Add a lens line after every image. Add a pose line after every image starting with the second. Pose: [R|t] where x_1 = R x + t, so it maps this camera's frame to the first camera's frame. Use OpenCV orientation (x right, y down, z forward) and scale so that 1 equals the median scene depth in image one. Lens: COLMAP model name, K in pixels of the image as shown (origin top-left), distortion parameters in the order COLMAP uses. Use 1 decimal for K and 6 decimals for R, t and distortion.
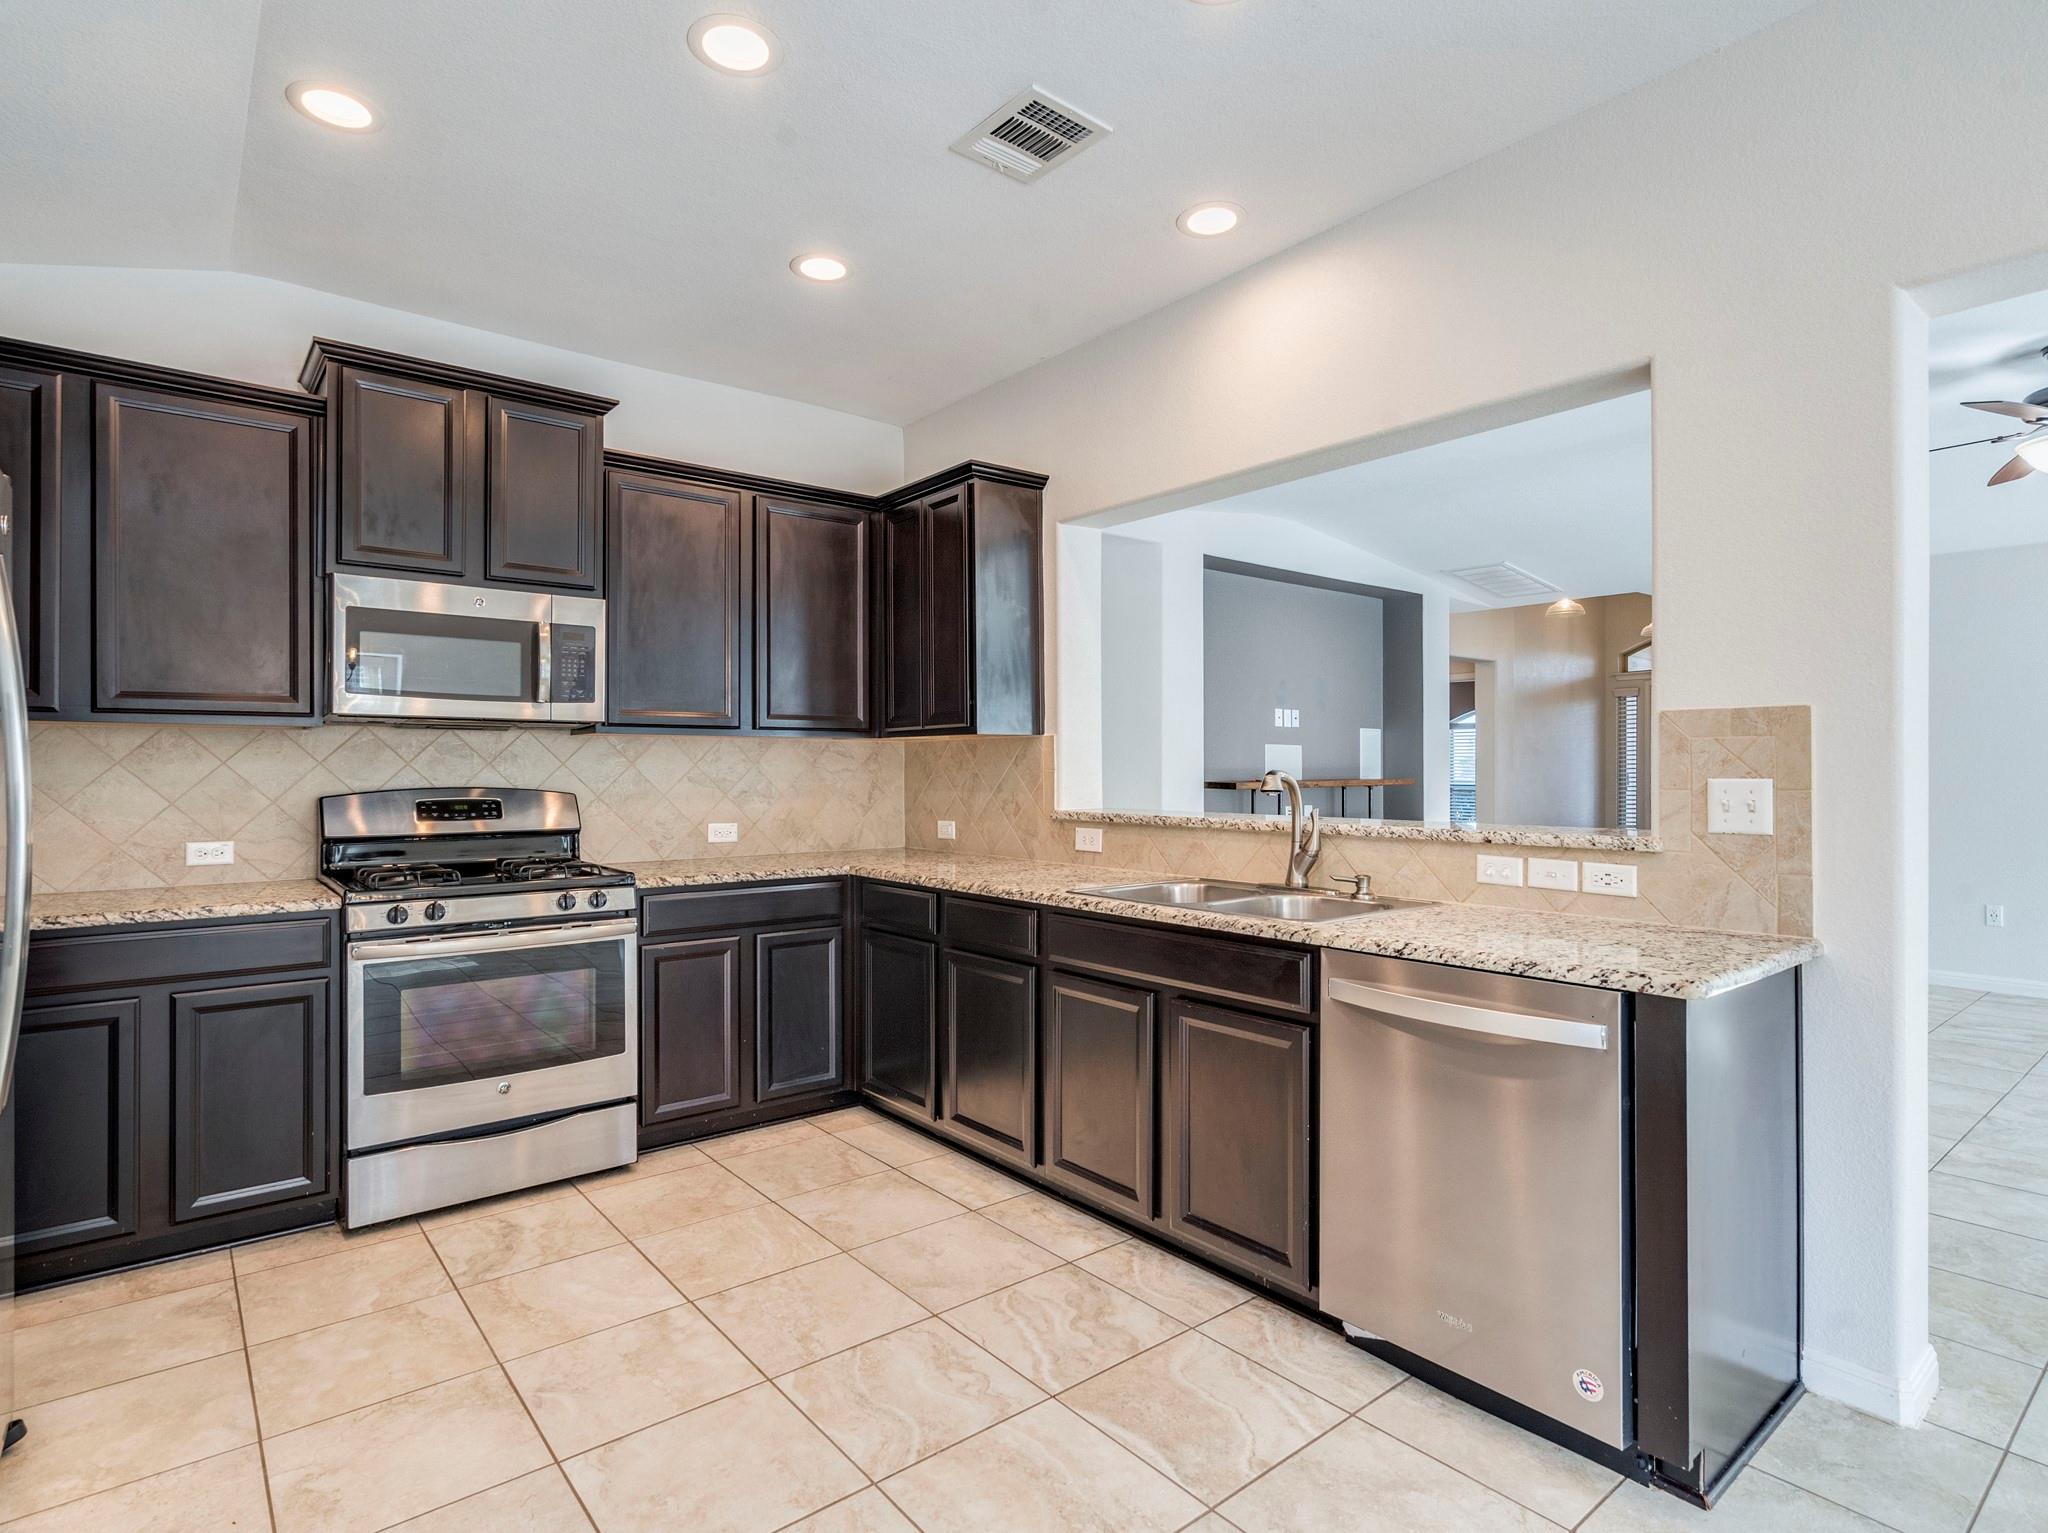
lens RADIAL K [[1052.4, 0, 1030.7], [0, 1052.4, 765.1], [0, 0, 1]] dist [-0.016539, 0.010656]
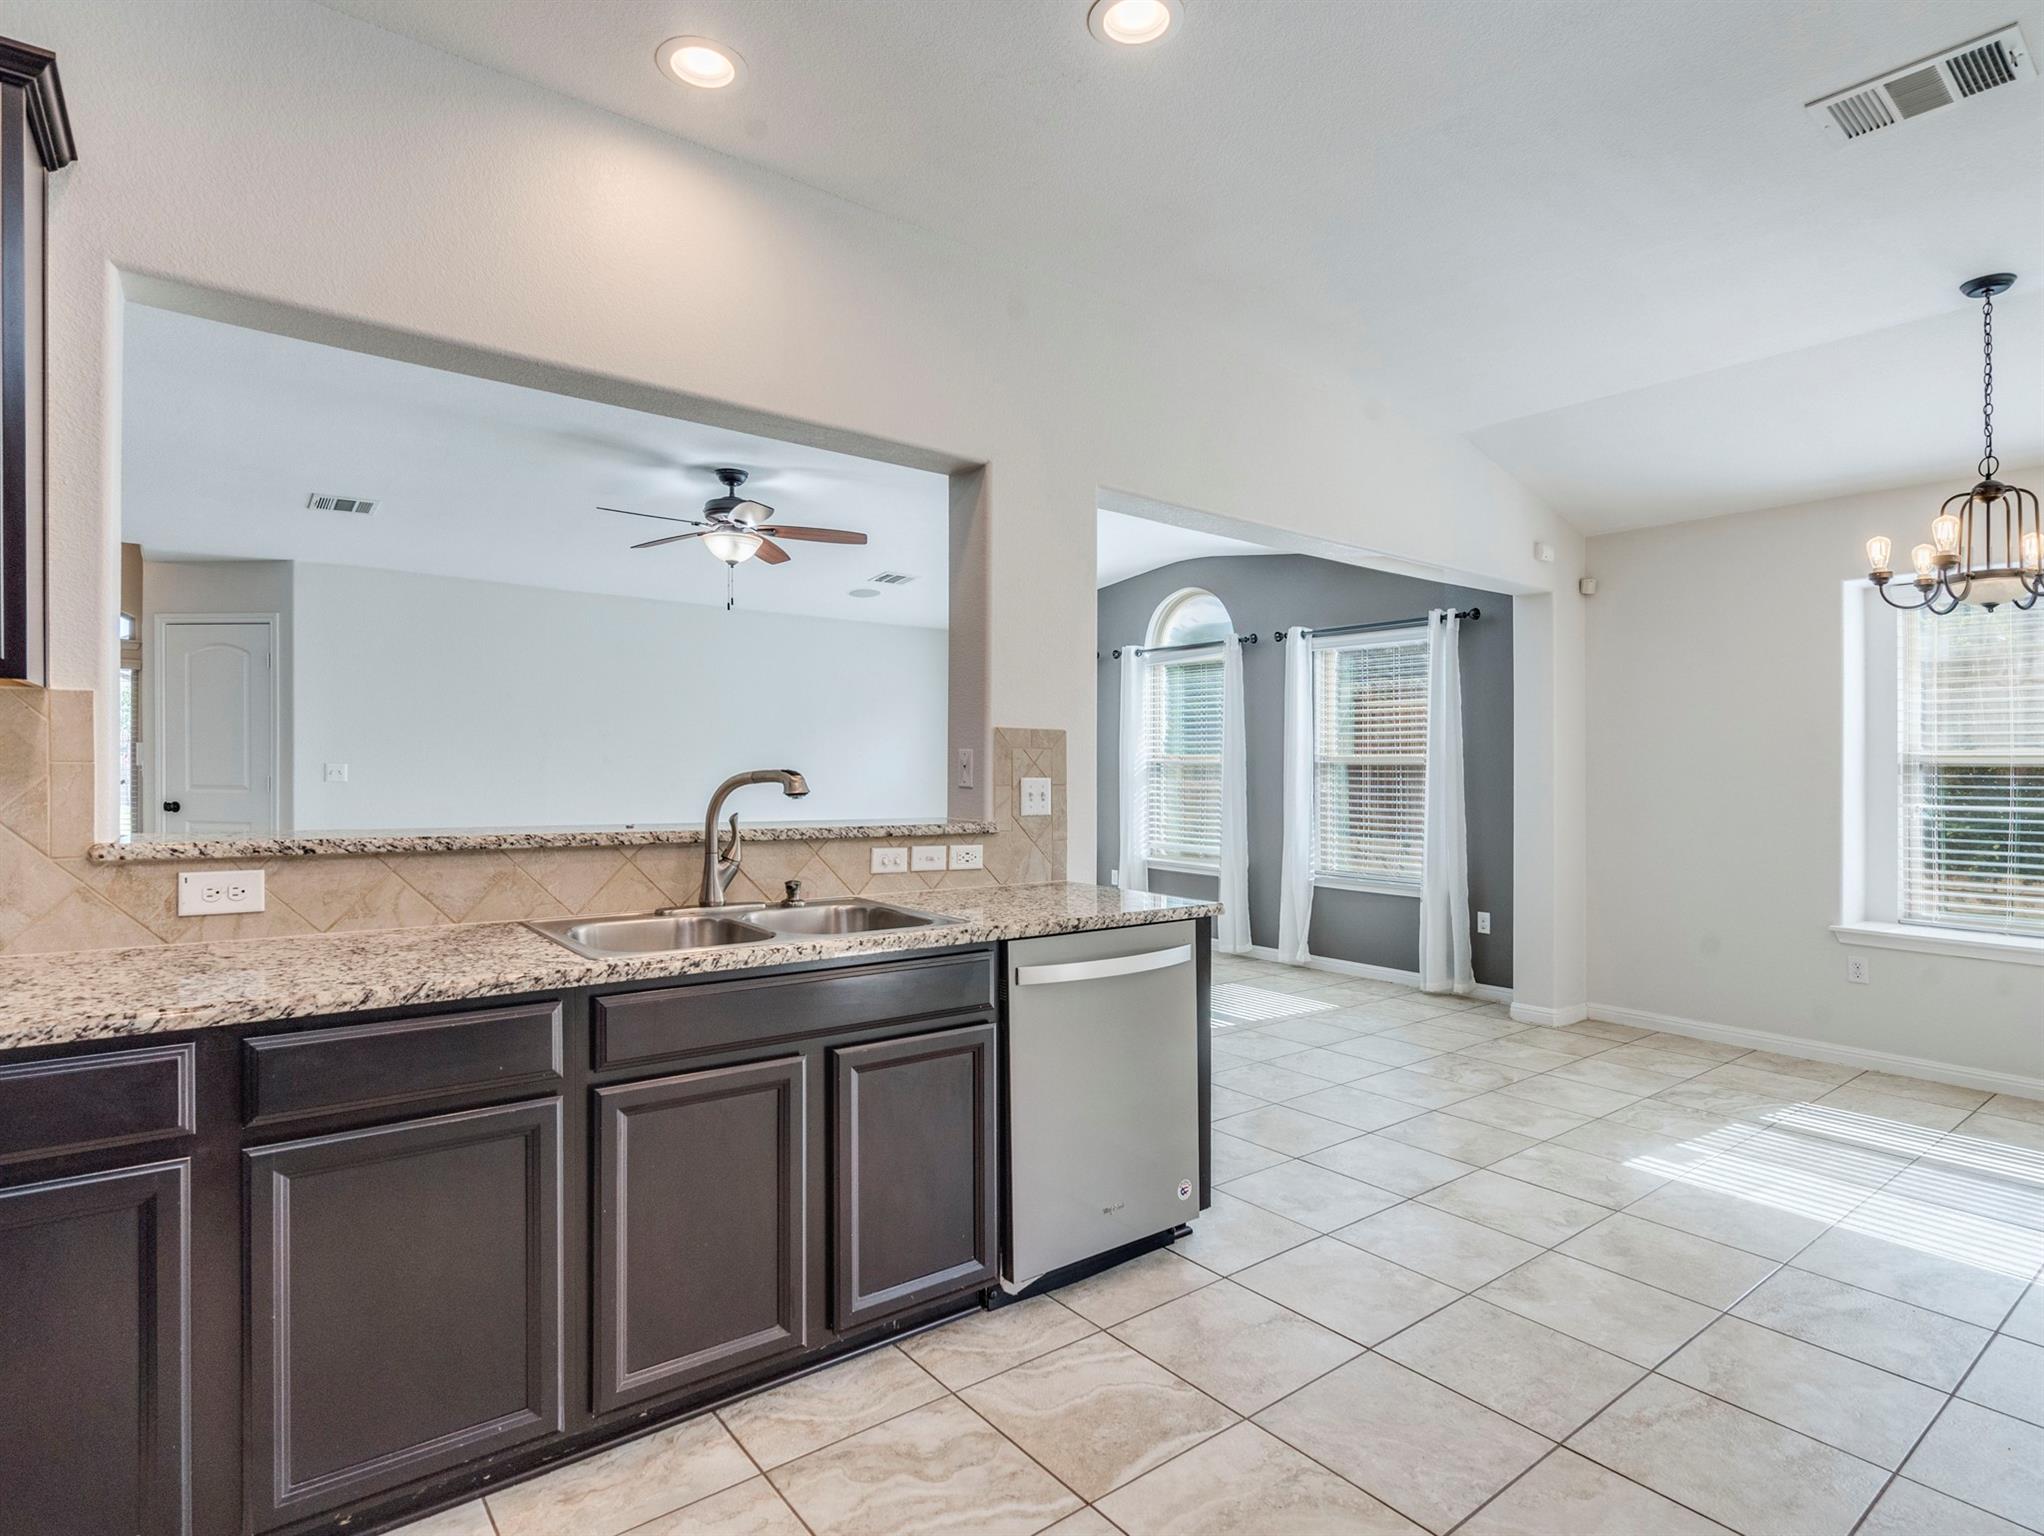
lens RADIAL K [[1082.7, 0, 1003.8], [0, 1082.7, 768.8], [0, 0, 1]] dist [-0.004083, 0.001062]
pose [[0.025759, 0.004067, 0.999660, -0.569806], [-0.016543, 0.999857, -0.003641, 0.004511], [-0.999531, -0.016443, 0.025822, 0.695448]]
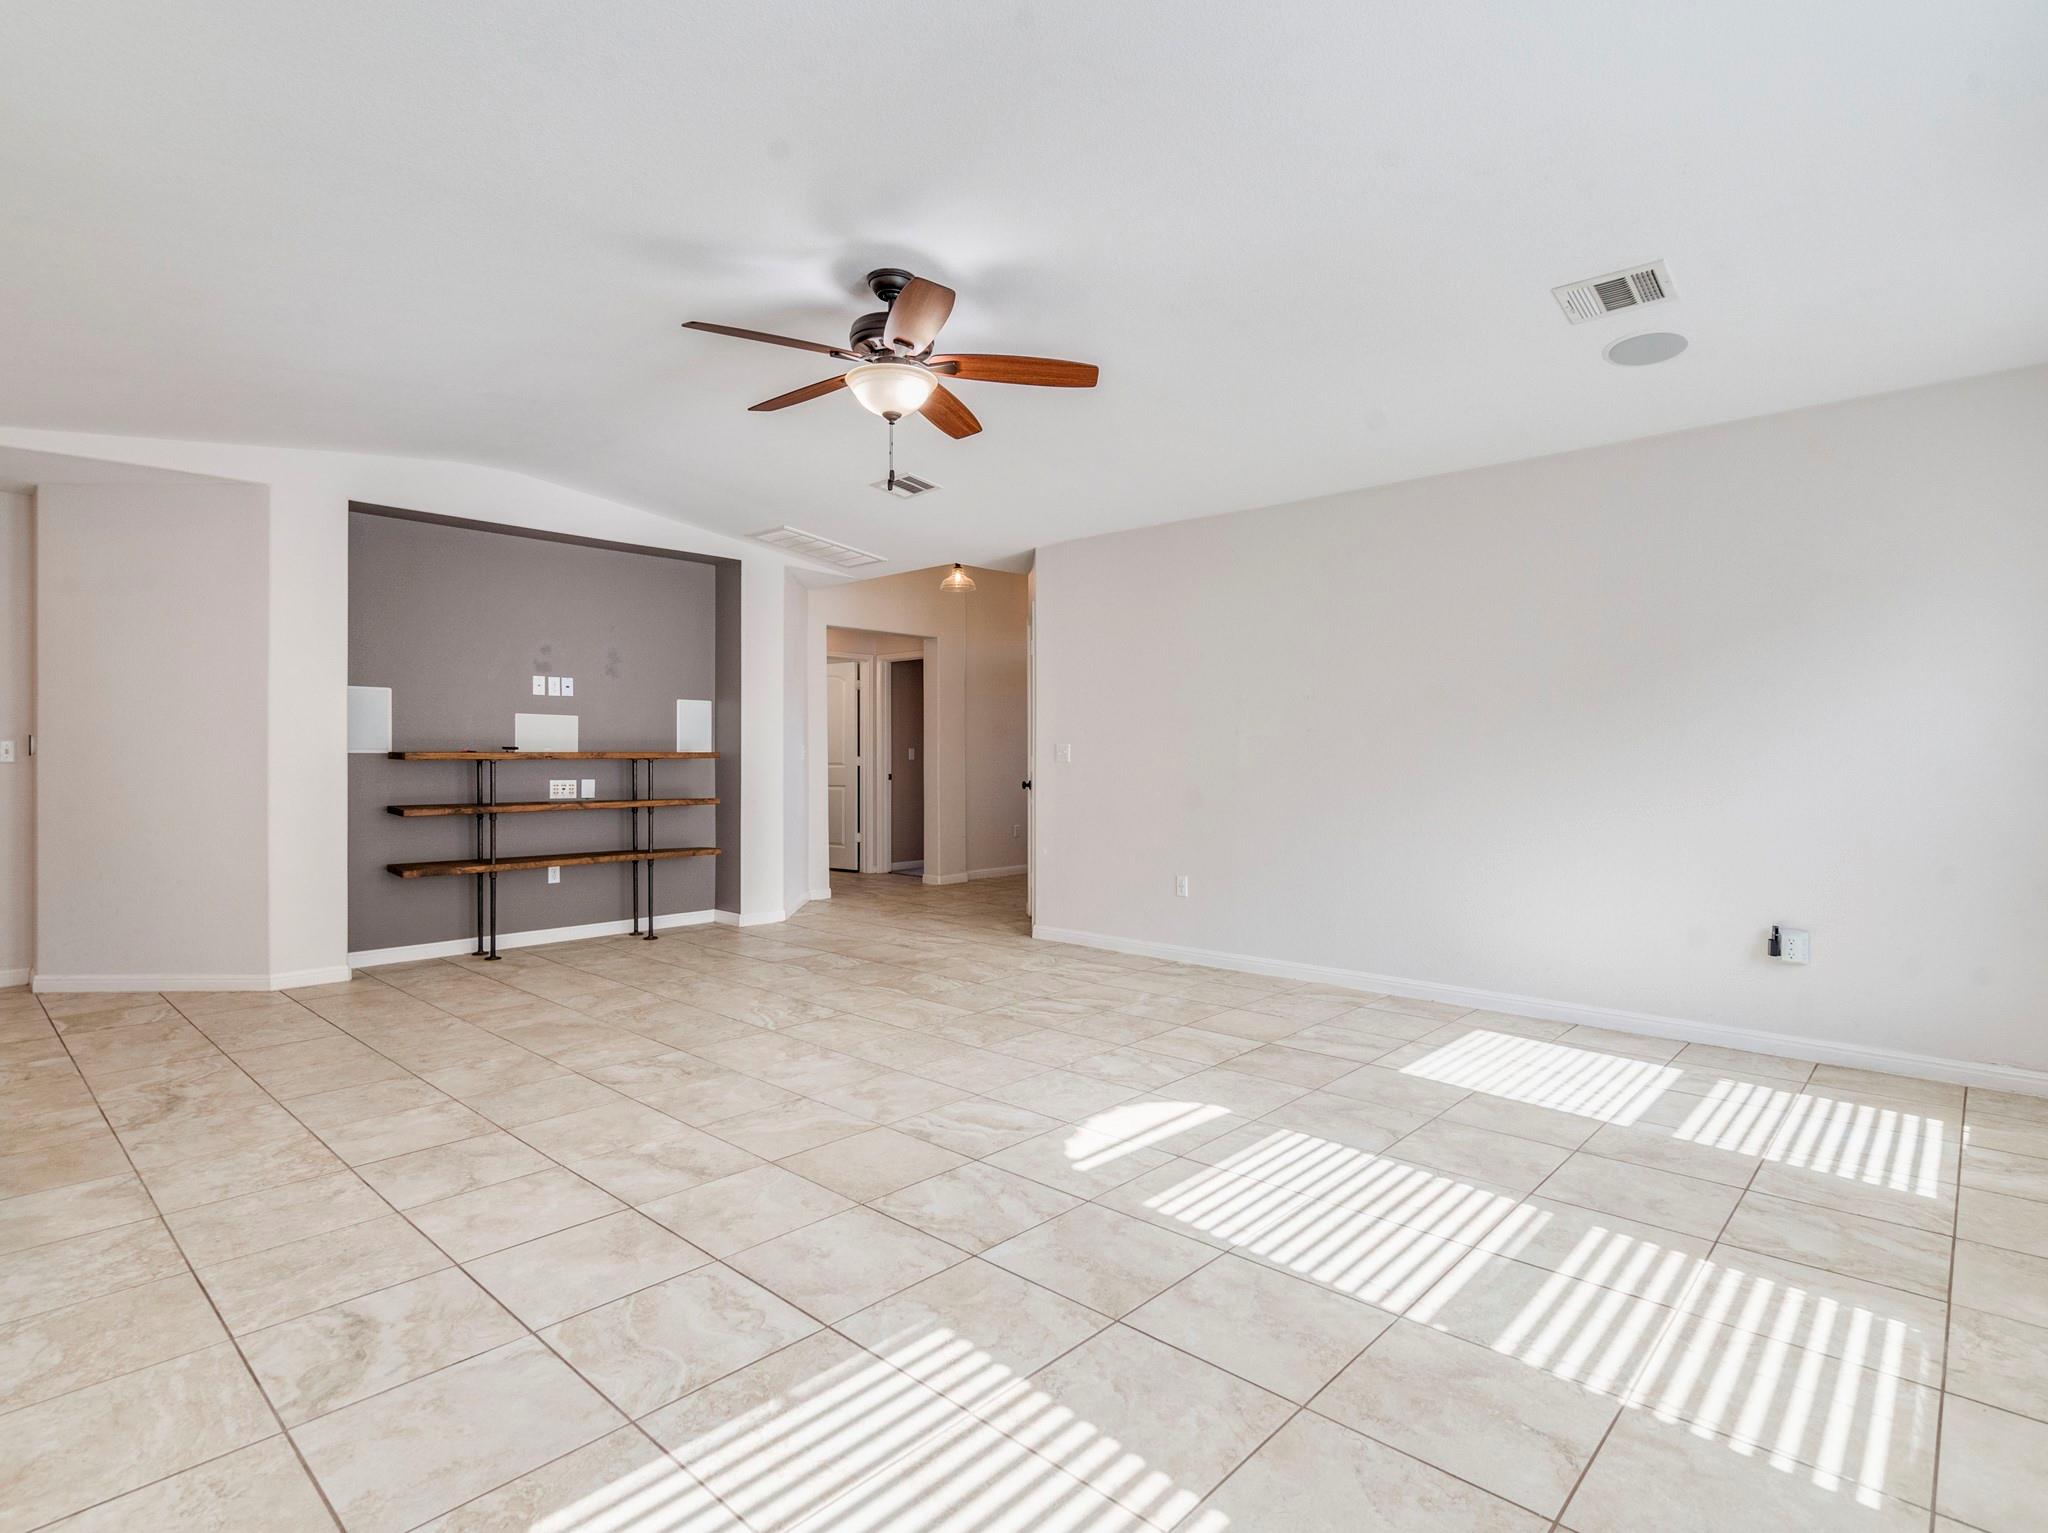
lens RADIAL K [[1035.7, 0, 1022.2], [0, 1035.7, 760.8], [0, 0, 1]] dist [0.003429, 0.001032]
pose [[0.989938, 0.002002, 0.141485, 1.159380], [-0.002549, 0.999990, 0.003686, 0.037705], [-0.141476, -0.004010, 0.989934, 0.067340]]
